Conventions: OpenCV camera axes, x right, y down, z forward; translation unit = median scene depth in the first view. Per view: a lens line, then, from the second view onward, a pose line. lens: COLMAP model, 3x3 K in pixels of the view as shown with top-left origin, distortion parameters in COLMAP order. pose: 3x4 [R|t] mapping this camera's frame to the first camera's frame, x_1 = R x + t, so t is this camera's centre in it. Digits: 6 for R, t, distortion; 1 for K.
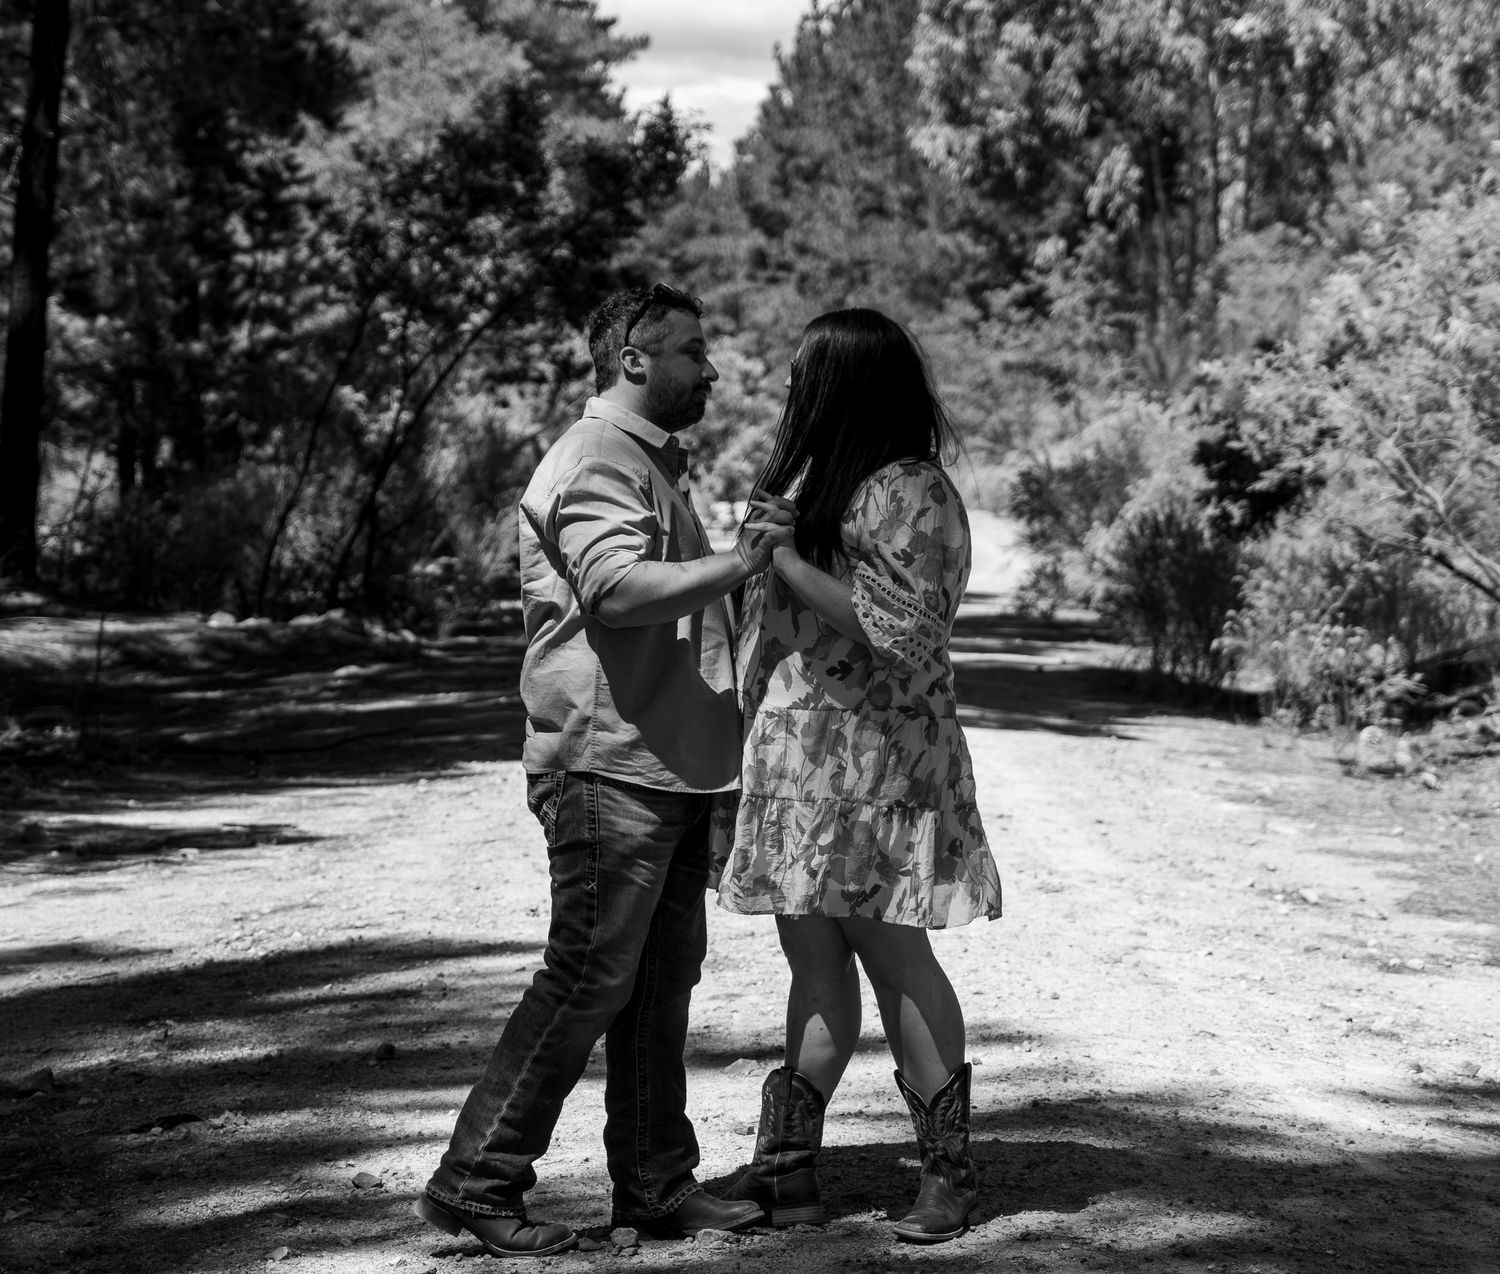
lens RADIAL K [[5544.4, 0, 819.7], [0, 5544.4, 482.9], [0, 0, 1]] dist [0.261517, 0.000000]
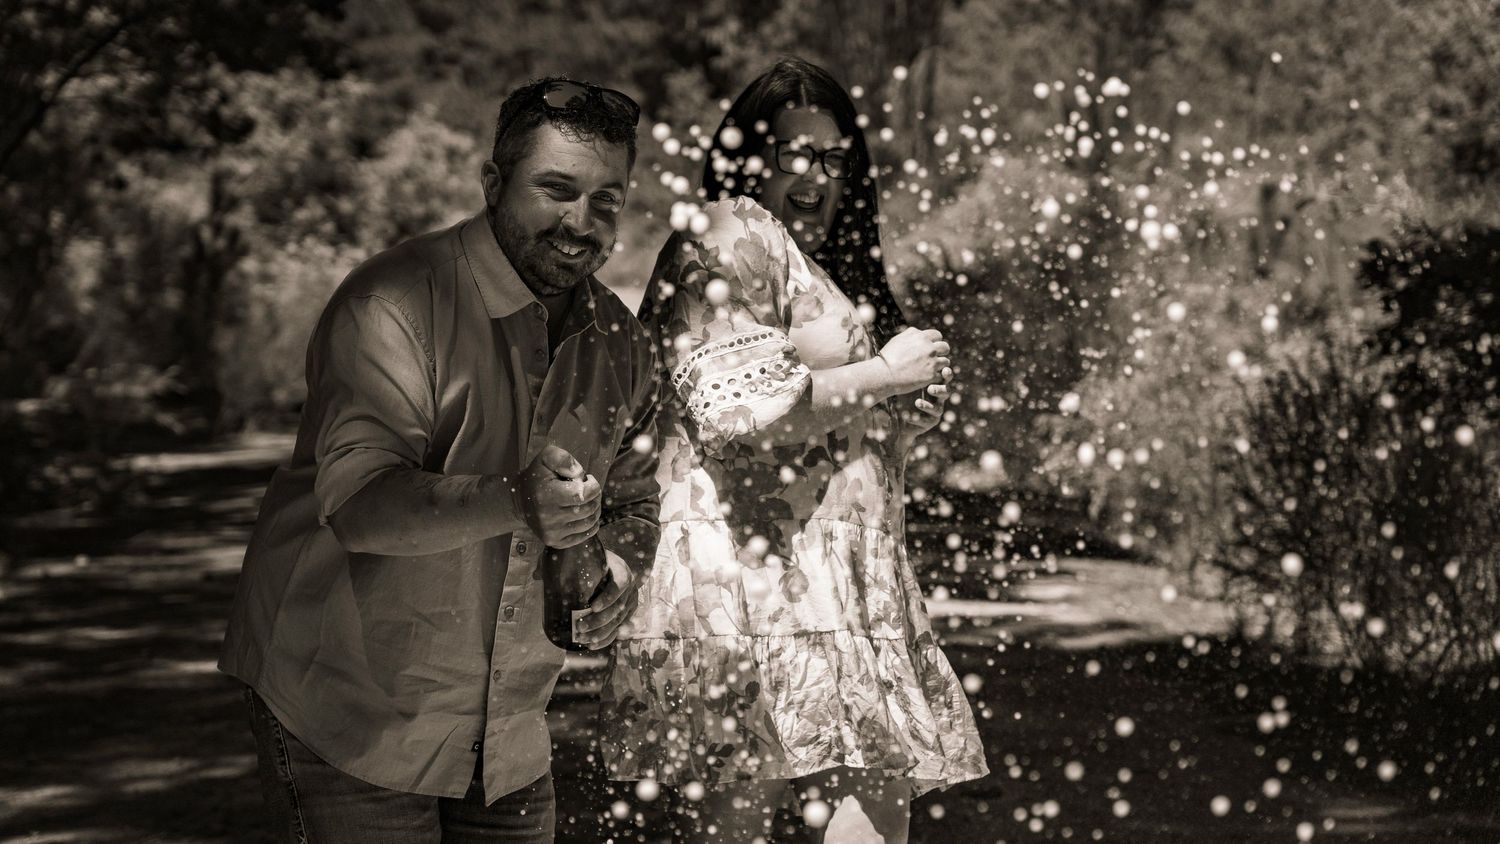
lens RADIAL K [[4327.4, 0, 757.8], [0, 4327.4, 478.9], [0, 0, 1]] dist [0.051280, 0.000000]
pose [[0.997611, -0.015873, 0.067232, -0.004925], [0.012243, 0.998462, 0.054064, -0.001910], [-0.067987, -0.053111, 0.996272, 0.143297]]
